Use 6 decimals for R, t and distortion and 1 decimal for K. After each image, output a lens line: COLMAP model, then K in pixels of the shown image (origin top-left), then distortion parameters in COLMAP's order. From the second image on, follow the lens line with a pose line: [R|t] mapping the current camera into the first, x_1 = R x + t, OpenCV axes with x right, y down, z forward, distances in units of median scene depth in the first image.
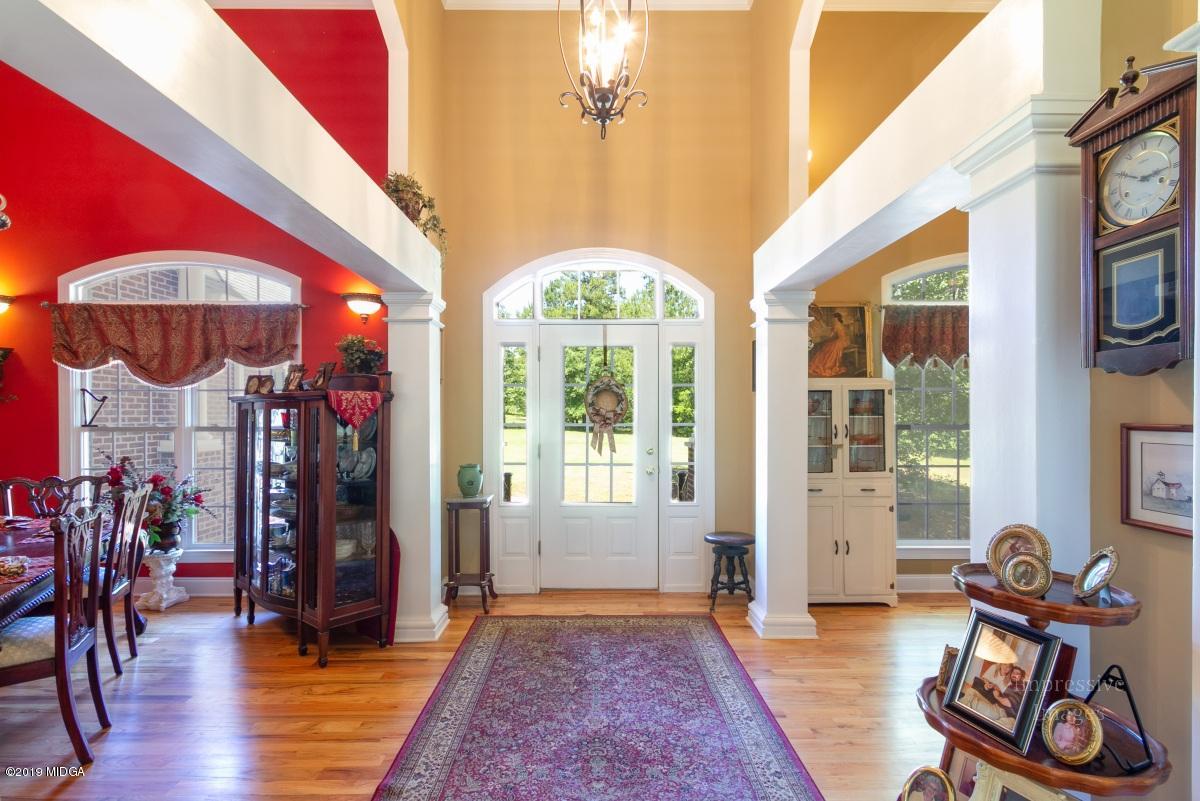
lens RADIAL K [[572.0, 0, 599.9], [0, 572.0, 411.7], [0, 0, 1]] dist [0.001926, -0.000513]
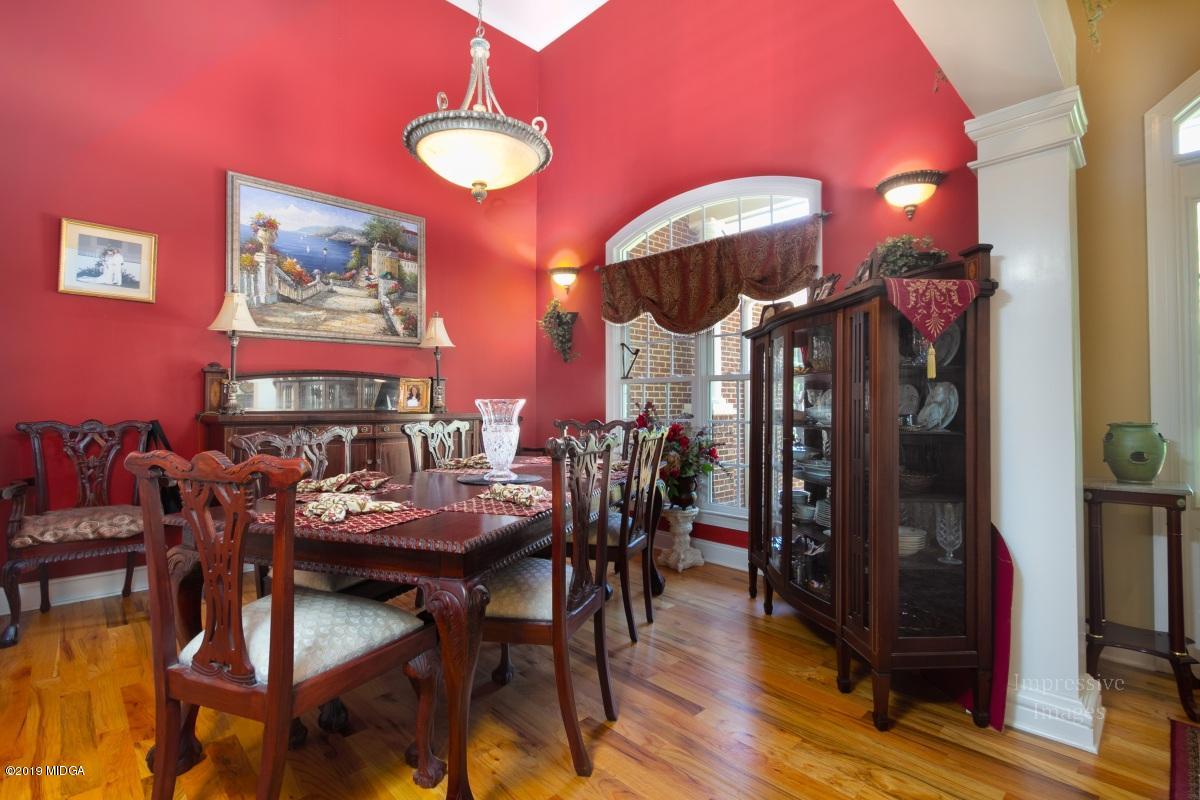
lens RADIAL K [[567.6, 0, 607.8], [0, 567.6, 400.1], [0, 0, 1]] dist [-0.003289, -0.000689]
pose [[0.696687, -0.000361, -0.717376, -0.194945], [0.000896, 1.000000, 0.000367, 0.073052], [0.717375, -0.000899, 0.696687, 0.286850]]
